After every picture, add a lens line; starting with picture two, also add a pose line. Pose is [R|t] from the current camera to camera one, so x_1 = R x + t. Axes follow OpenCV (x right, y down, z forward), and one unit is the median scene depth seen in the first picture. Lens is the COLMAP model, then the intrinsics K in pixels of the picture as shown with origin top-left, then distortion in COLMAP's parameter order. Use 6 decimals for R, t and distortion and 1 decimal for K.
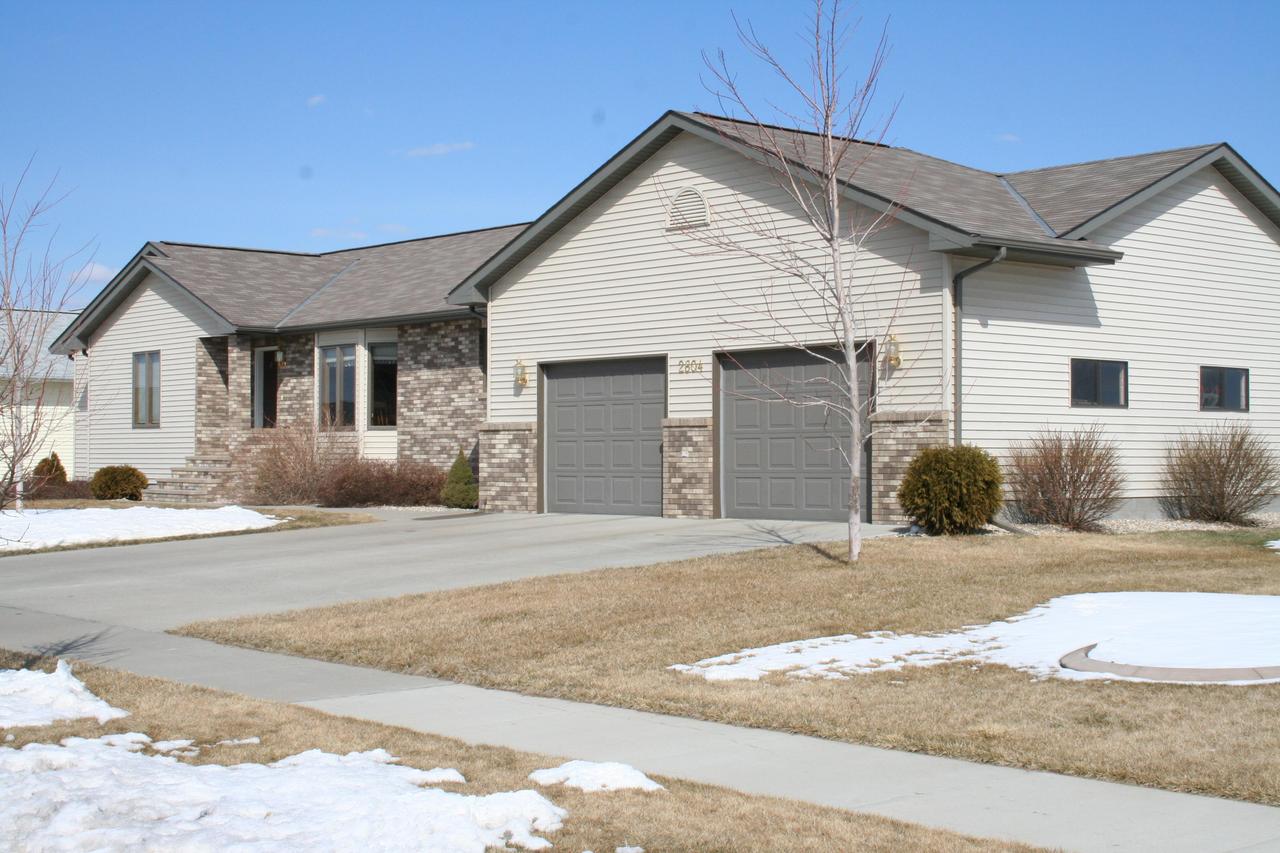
lens RADIAL K [[1927.2, 0, 640.0], [0, 1927.2, 426.5], [0, 0, 1]] dist [-0.040048, 0.053140]
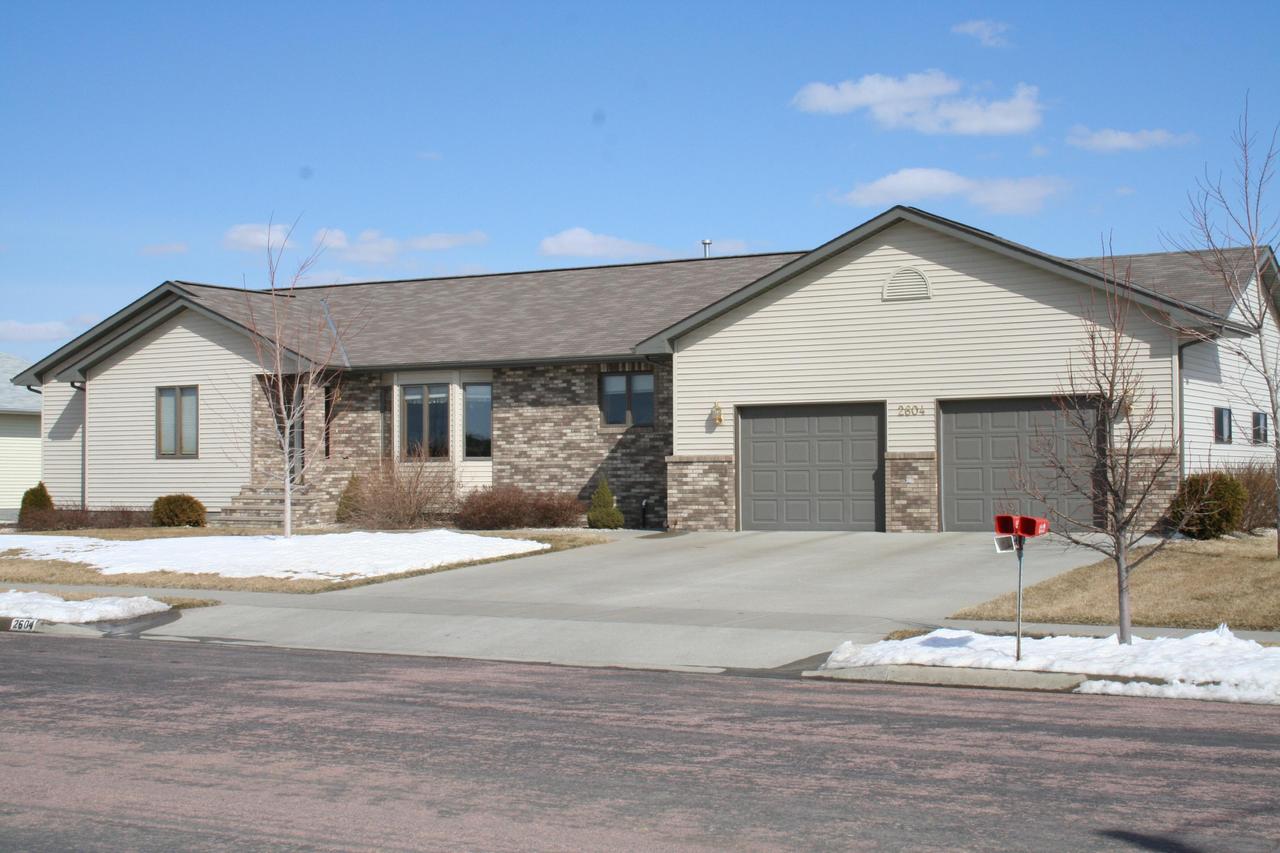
lens RADIAL K [[1927.2, 0, 640.0], [0, 1927.2, 426.5], [0, 0, 1]] dist [-0.040048, 0.053140]
pose [[0.942115, 0.002528, 0.335282, -0.438722], [0.001207, 0.999940, -0.010931, -0.005922], [-0.335289, 0.010703, 0.942055, -0.091143]]
